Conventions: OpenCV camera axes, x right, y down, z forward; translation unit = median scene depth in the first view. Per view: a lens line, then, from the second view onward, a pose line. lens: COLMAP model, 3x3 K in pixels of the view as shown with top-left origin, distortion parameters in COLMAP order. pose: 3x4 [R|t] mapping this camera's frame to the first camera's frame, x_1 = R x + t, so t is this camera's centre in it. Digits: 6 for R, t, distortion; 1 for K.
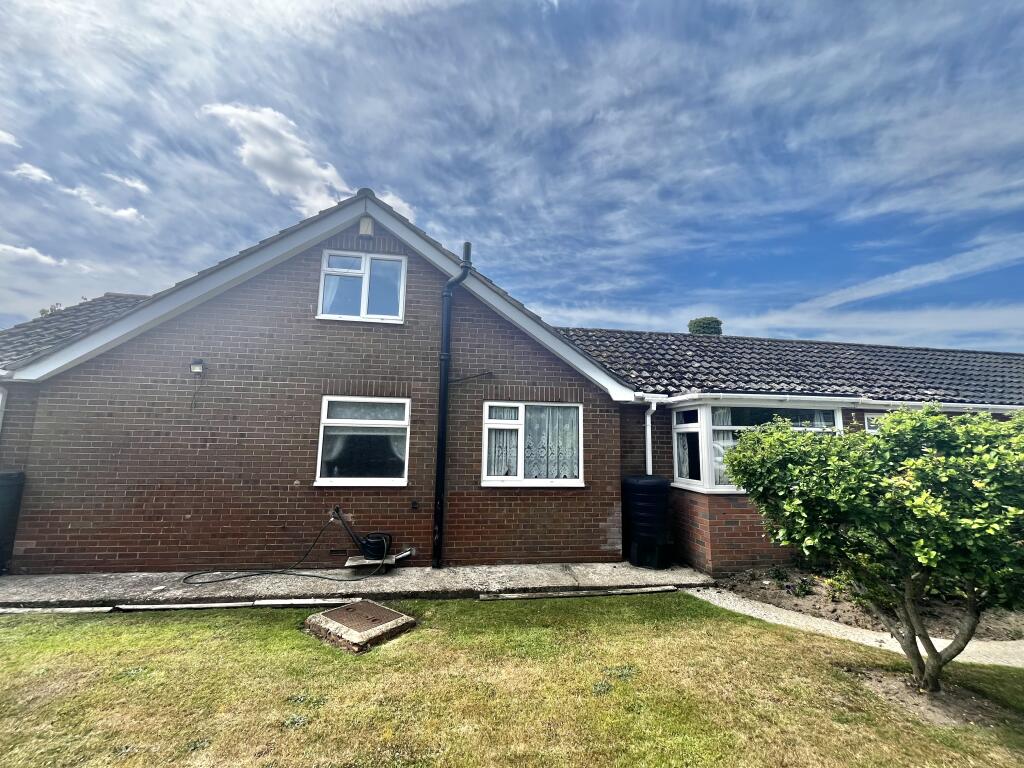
lens RADIAL K [[417.6, 0, 509.0], [0, 417.6, 385.9], [0, 0, 1]] dist [-0.003548, 0.001818]
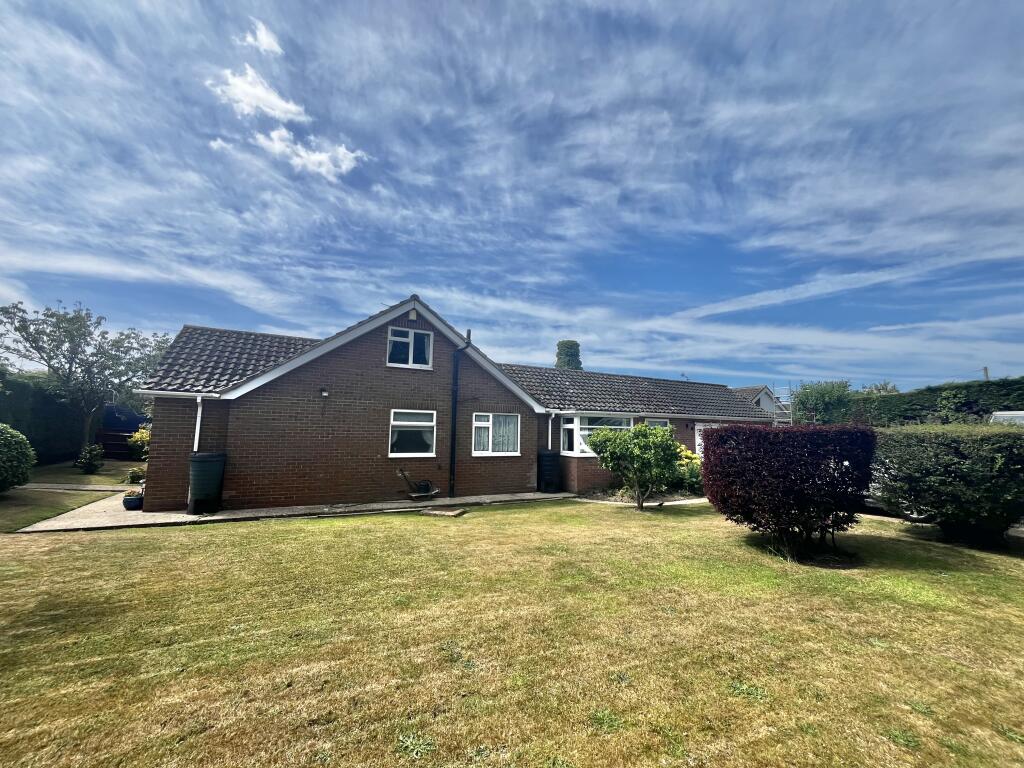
lens RADIAL K [[417.6, 0, 511.9], [0, 417.6, 384.5], [0, 0, 1]] dist [-0.003548, 0.001818]
pose [[0.946158, 0.034047, 0.321909, -0.520918], [-0.042828, 0.998878, 0.020232, -0.139318], [-0.320859, -0.032930, 0.946554, -0.874997]]
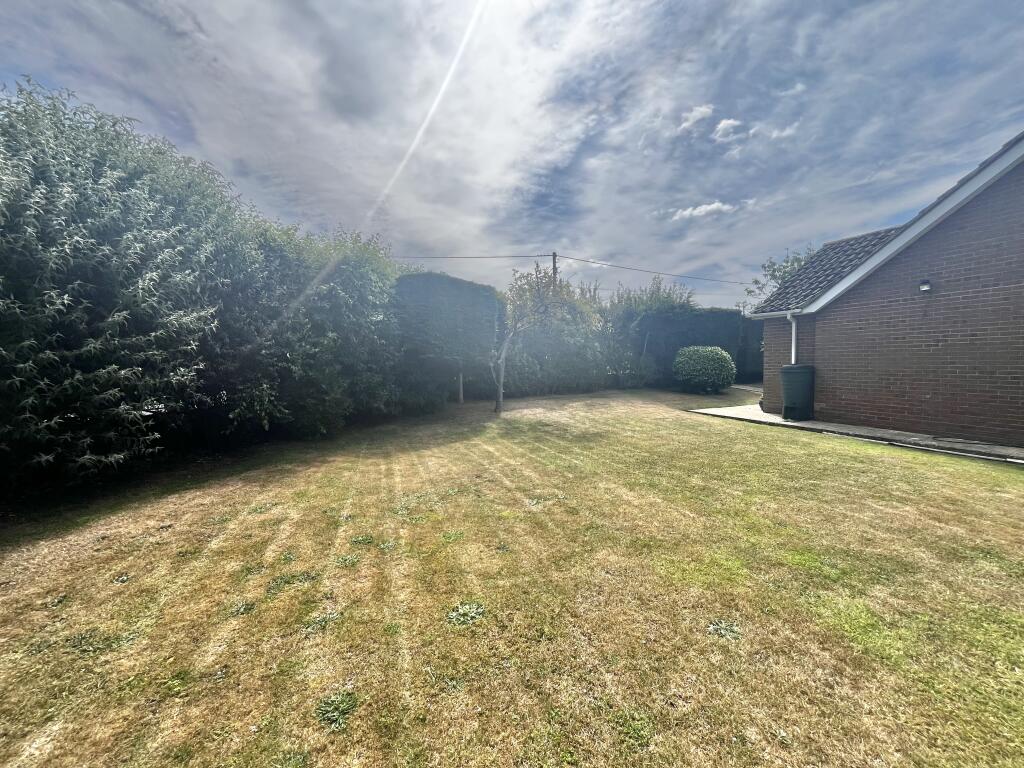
lens RADIAL K [[417.6, 0, 507.6], [0, 417.6, 383.6], [0, 0, 1]] dist [-0.003548, 0.001818]
pose [[0.240087, 0.034718, -0.970130, 0.205336], [0.155353, 0.985106, 0.073700, -0.040709], [0.958240, -0.168407, 0.231117, -0.570128]]
